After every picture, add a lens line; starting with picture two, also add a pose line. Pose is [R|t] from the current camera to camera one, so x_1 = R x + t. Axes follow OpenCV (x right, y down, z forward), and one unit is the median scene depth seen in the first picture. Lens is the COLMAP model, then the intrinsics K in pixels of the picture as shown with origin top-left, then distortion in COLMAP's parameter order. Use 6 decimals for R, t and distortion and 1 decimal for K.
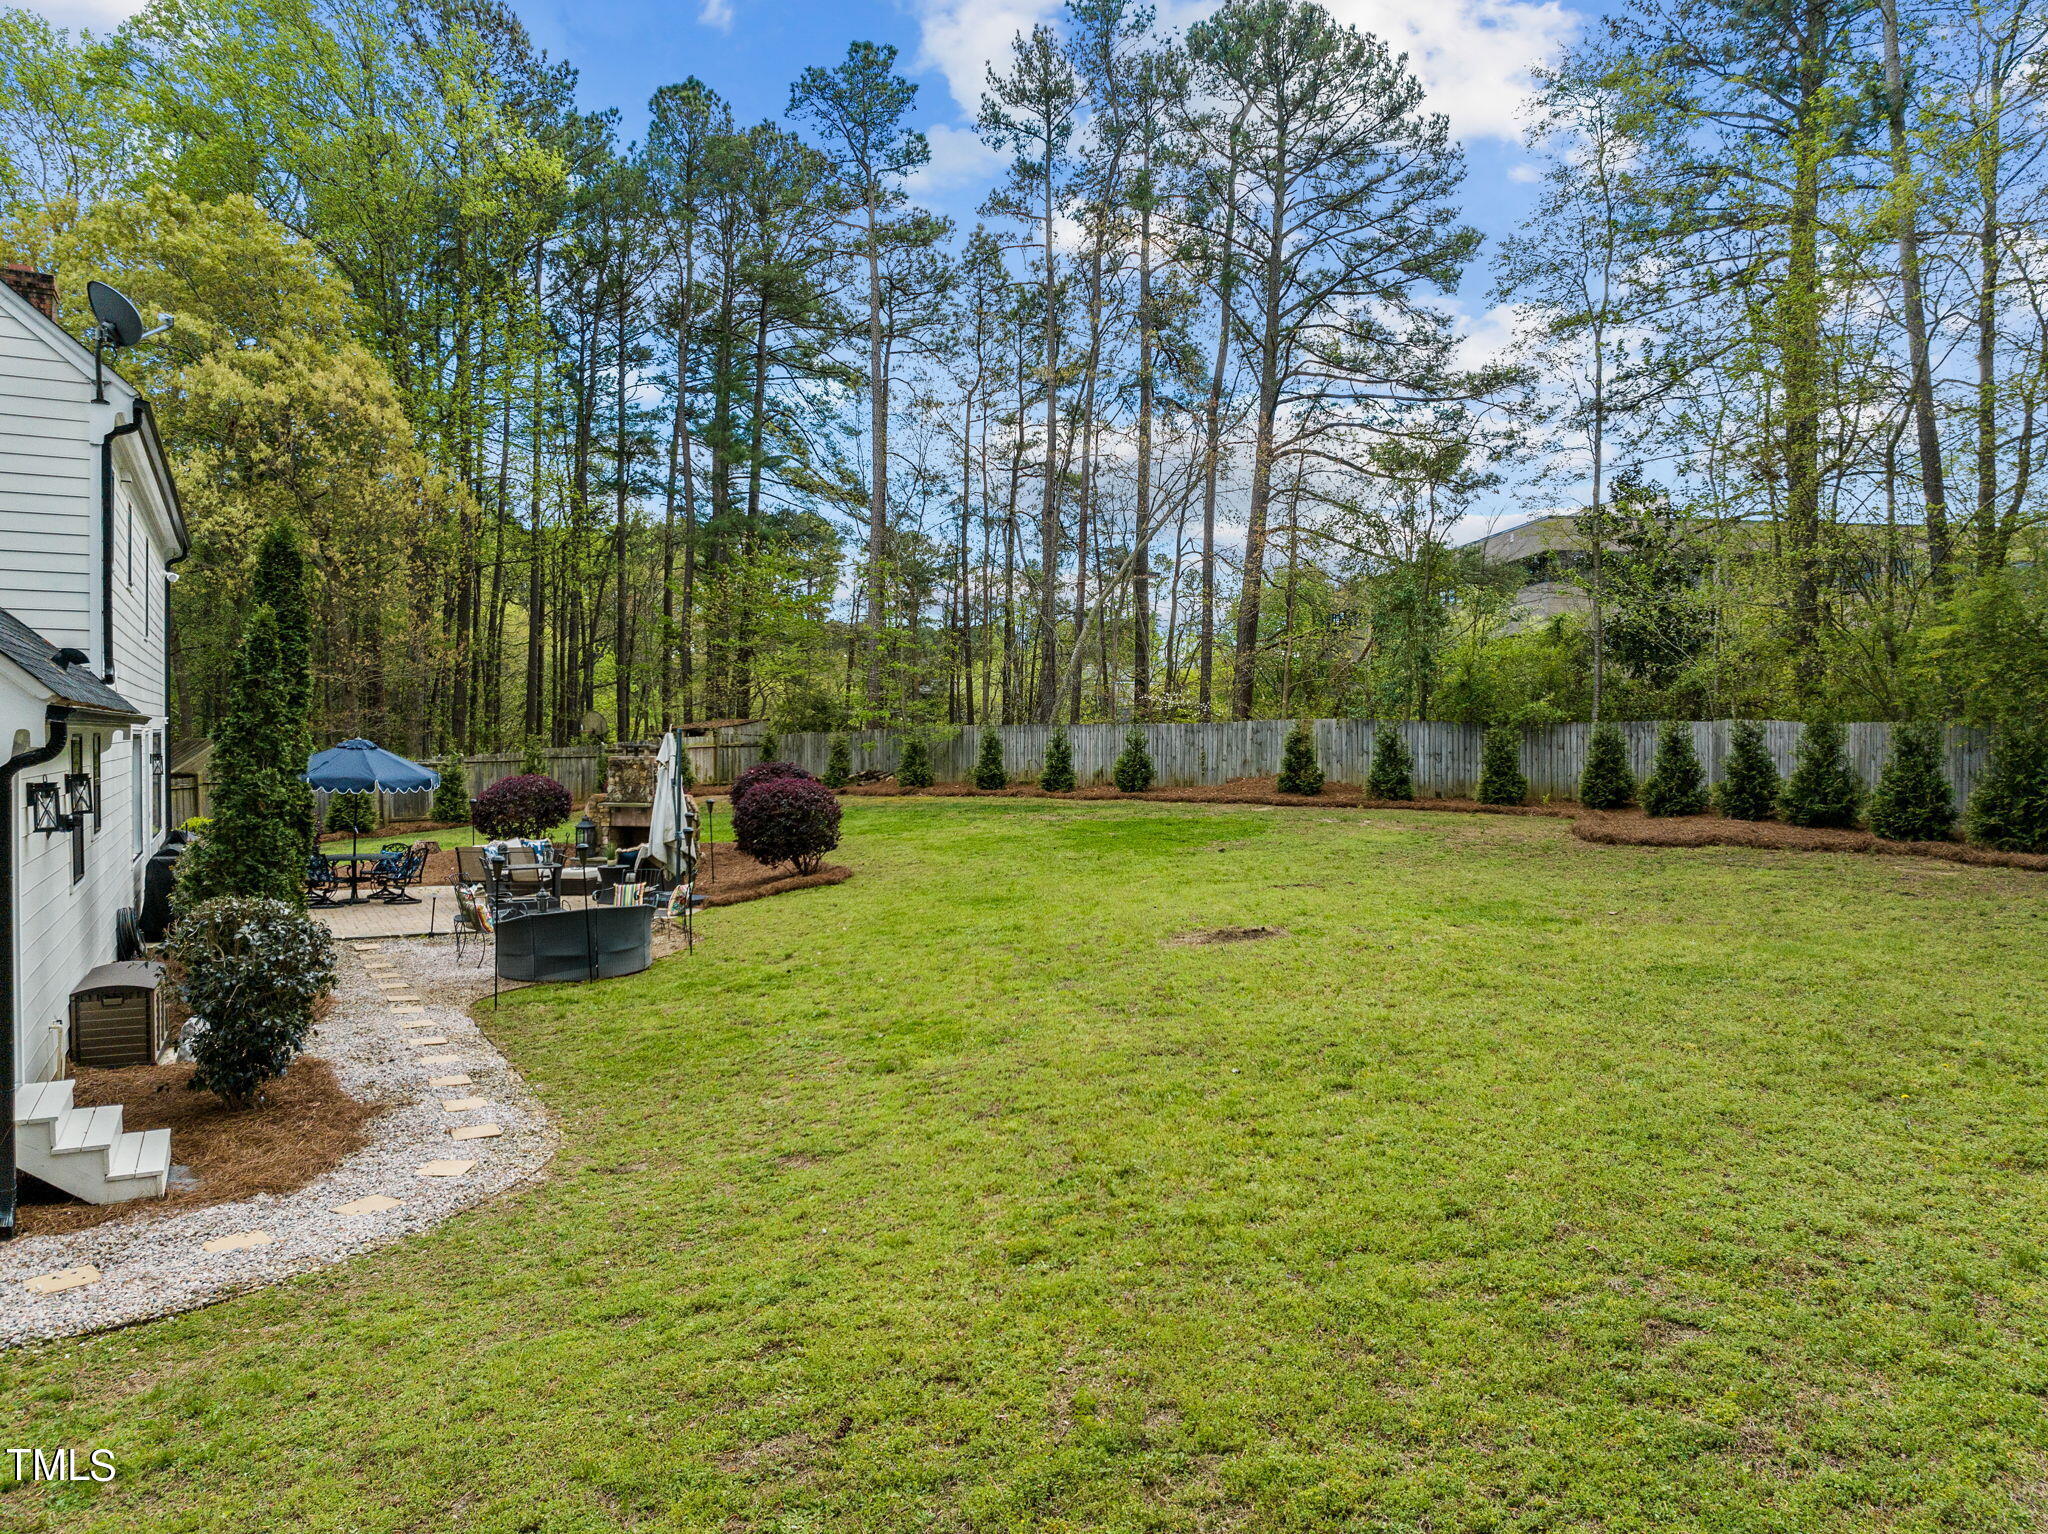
lens RADIAL K [[1453.7, 0, 1024.6], [0, 1453.7, 761.2], [0, 0, 1]] dist [-0.040701, 0.014476]
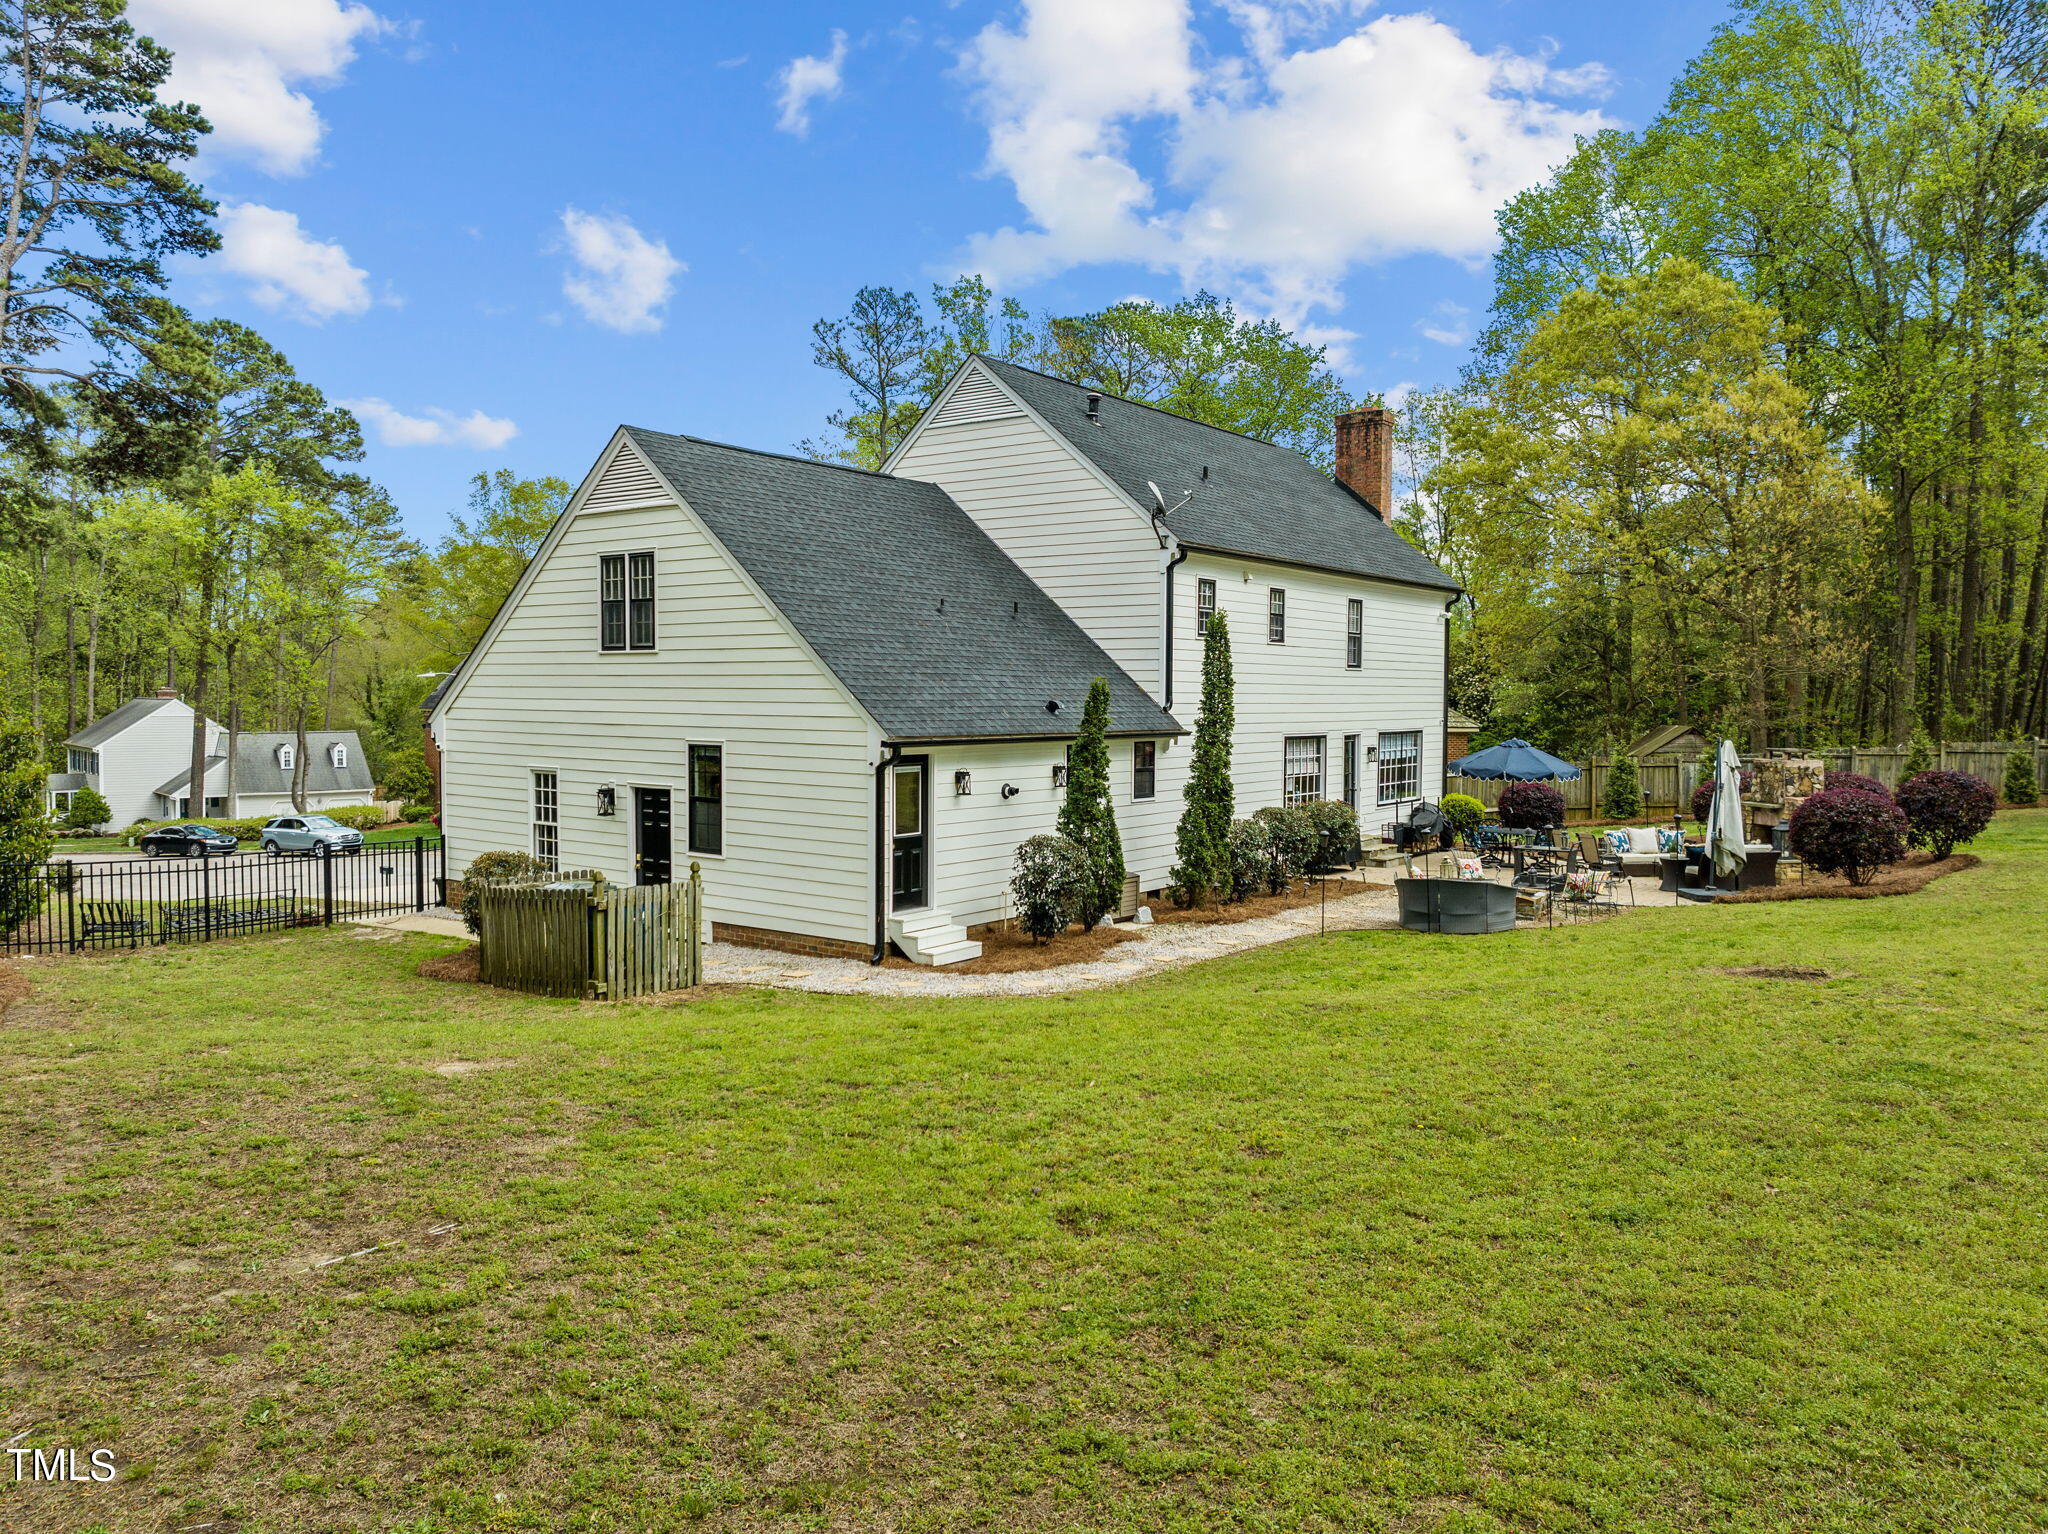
lens RADIAL K [[1453.7, 0, 1022.8], [0, 1453.7, 763.6], [0, 0, 1]] dist [-0.040701, 0.014476]
pose [[0.403411, 0.039791, -0.914153, 0.303820], [-0.019806, 0.999200, 0.034753, -0.016955], [0.914805, 0.004086, 0.403876, 0.048489]]
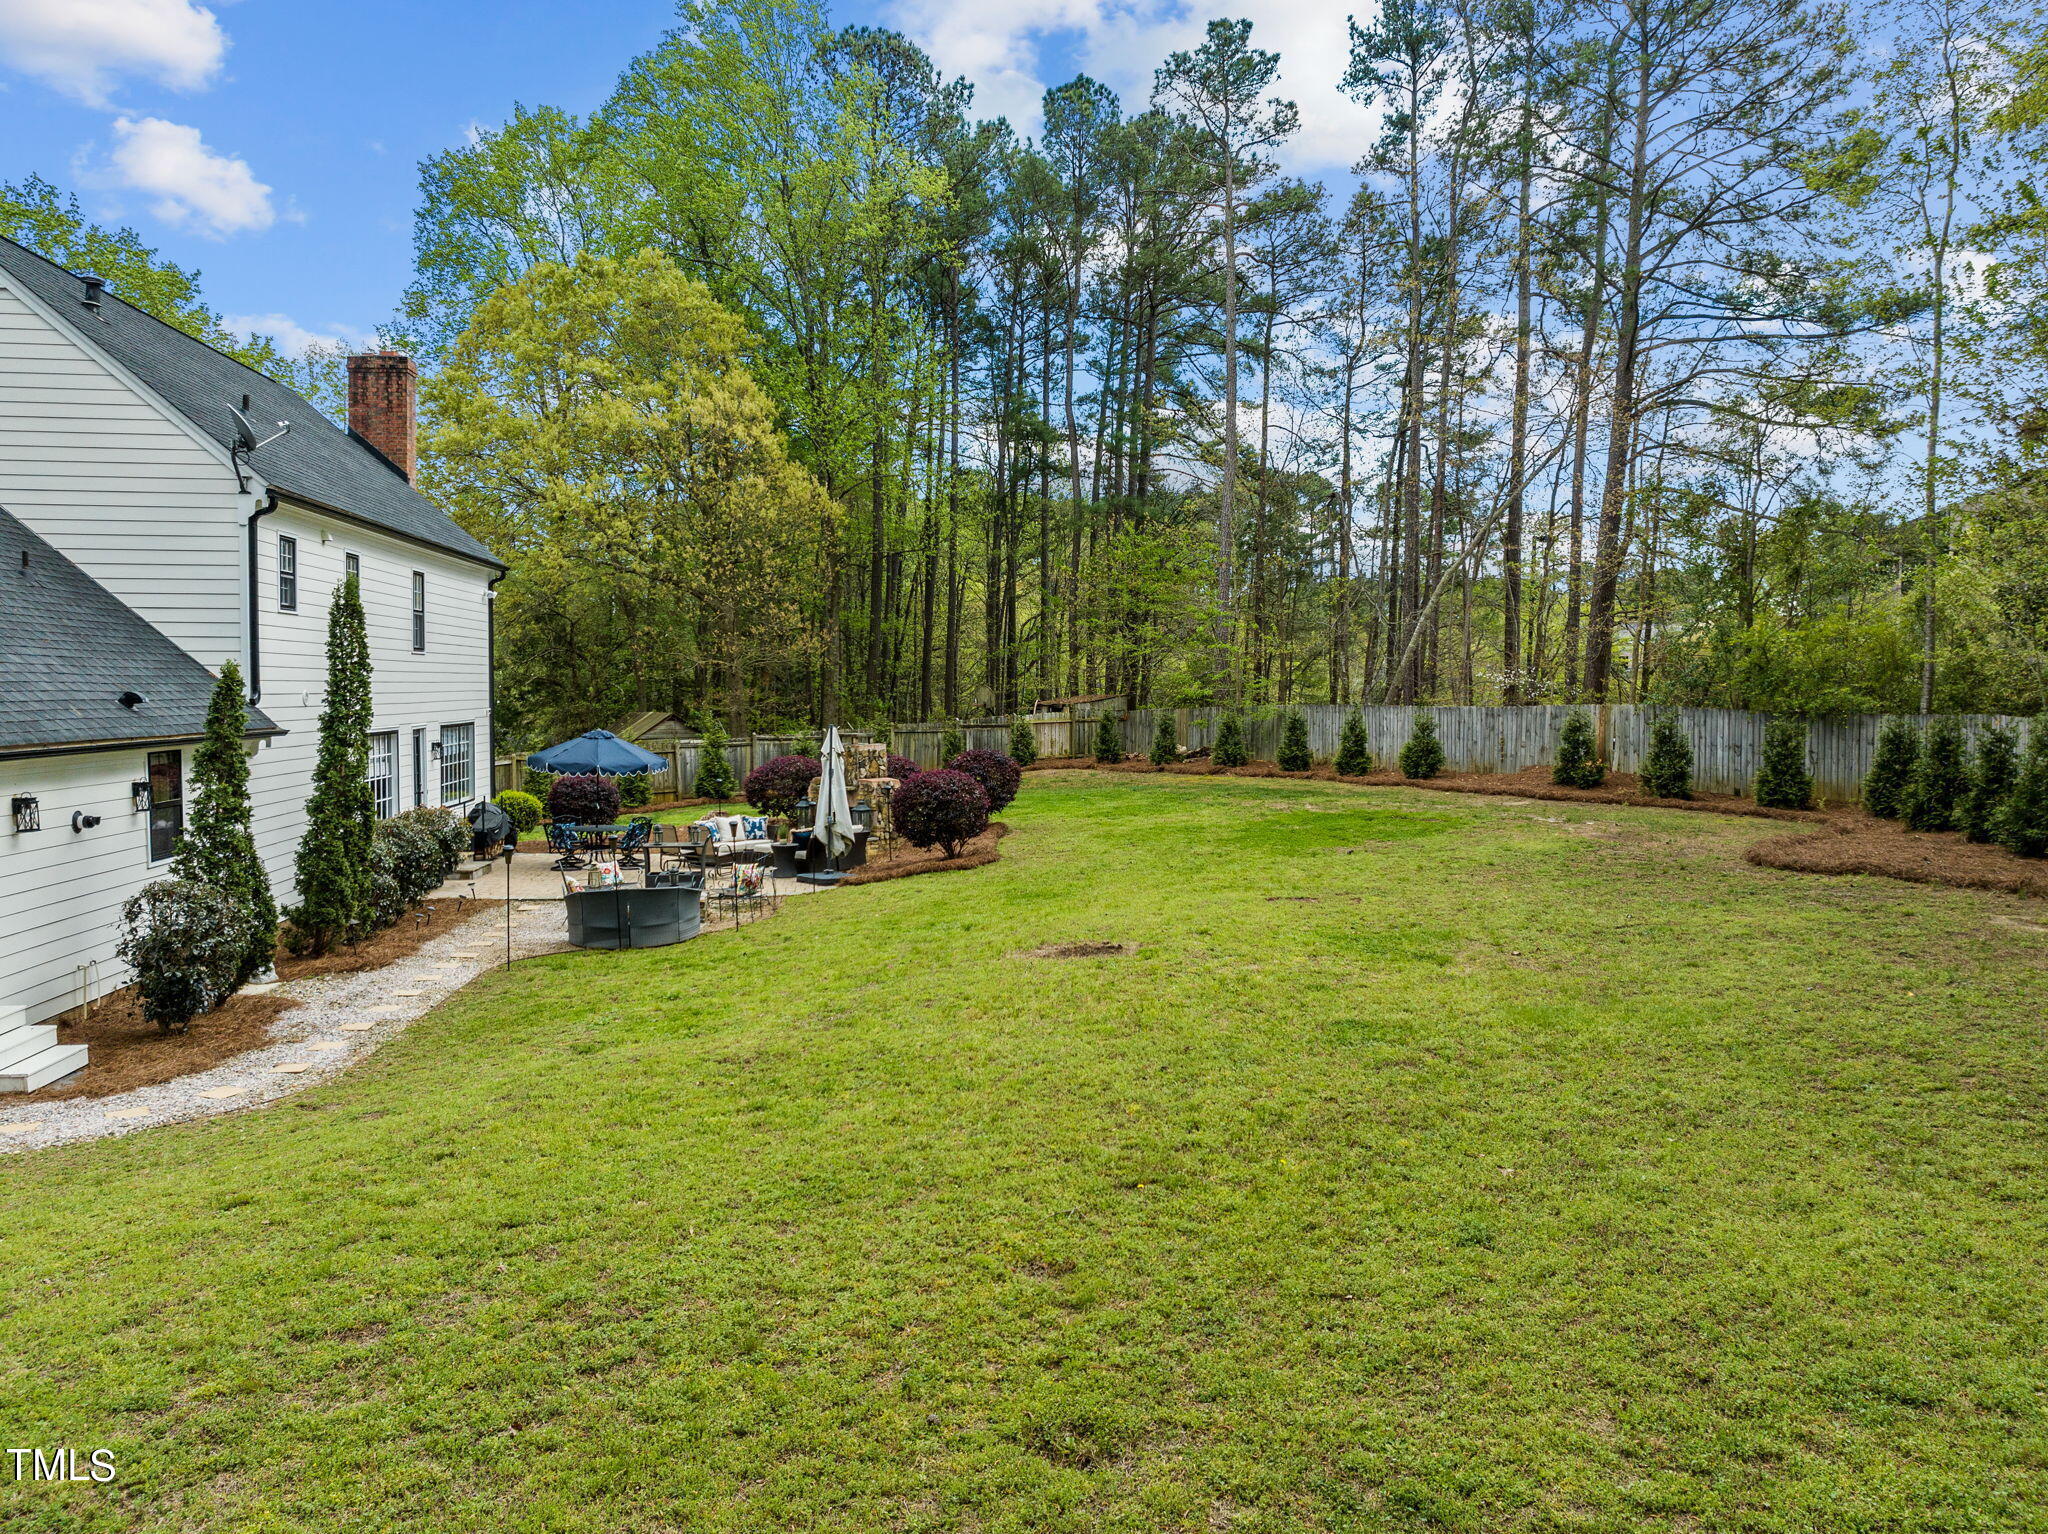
lens RADIAL K [[1453.7, 0, 1028.5], [0, 1453.7, 761.8], [0, 0, 1]] dist [-0.040701, 0.014476]
pose [[0.928167, 0.019620, -0.371645, 0.179846], [-0.008346, 0.999456, 0.031920, -0.017251], [0.372069, -0.026525, 0.927826, 0.010131]]
